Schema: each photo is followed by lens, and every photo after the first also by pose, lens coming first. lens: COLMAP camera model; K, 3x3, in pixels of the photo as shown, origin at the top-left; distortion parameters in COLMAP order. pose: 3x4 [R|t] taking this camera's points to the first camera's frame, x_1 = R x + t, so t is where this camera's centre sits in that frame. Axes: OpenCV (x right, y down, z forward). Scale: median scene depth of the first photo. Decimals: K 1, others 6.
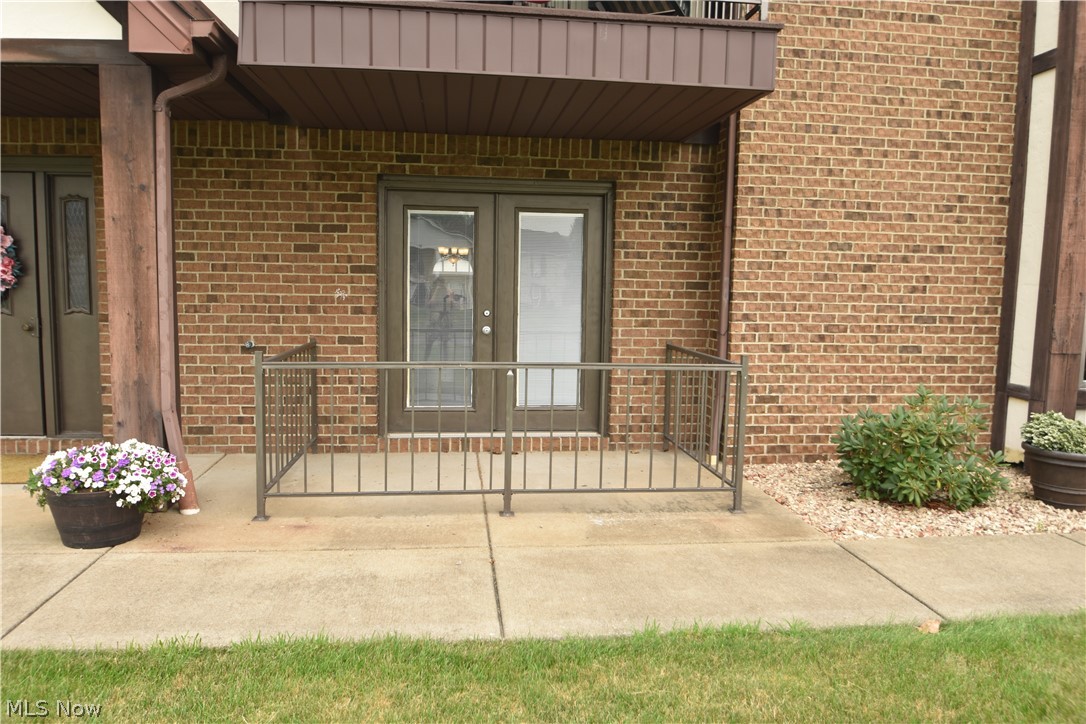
lens RADIAL K [[786.9, 0, 539.0], [0, 786.9, 368.8], [0, 0, 1]] dist [-0.043184, 0.008050]
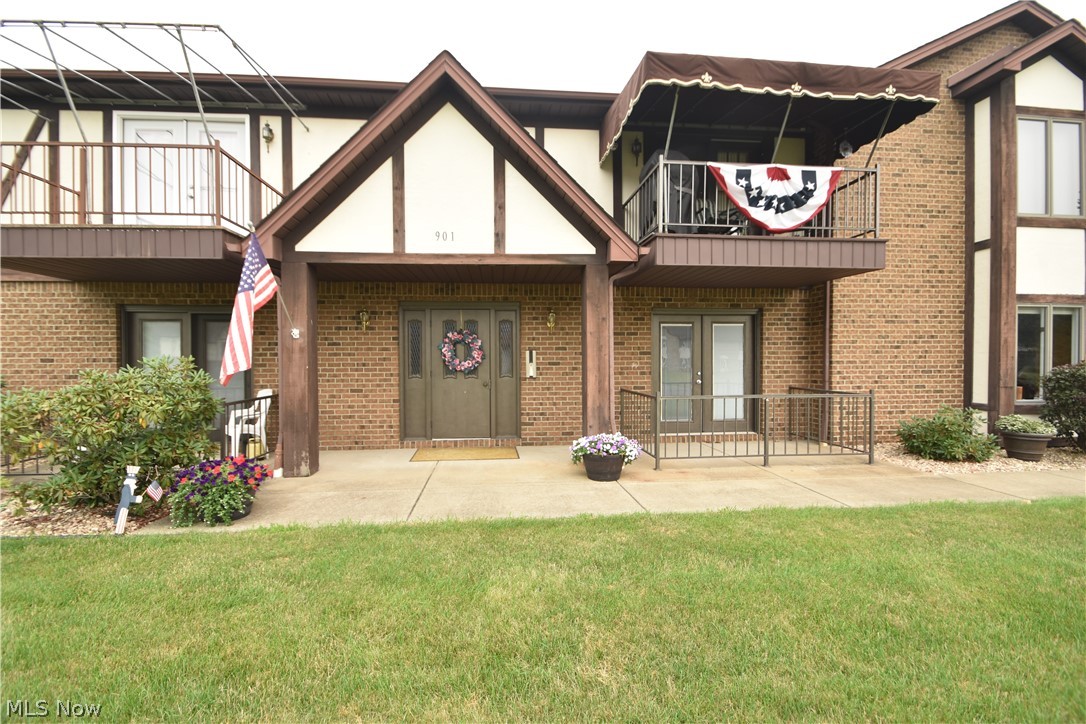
lens RADIAL K [[476.3, 0, 538.7], [0, 476.3, 367.9], [0, 0, 1]] dist [0.021272, -0.020839]
pose [[0.999602, -0.020767, -0.019103, -0.486630], [0.019020, 0.995985, -0.087479, 0.015983], [0.020843, 0.087080, 0.995983, -0.254284]]
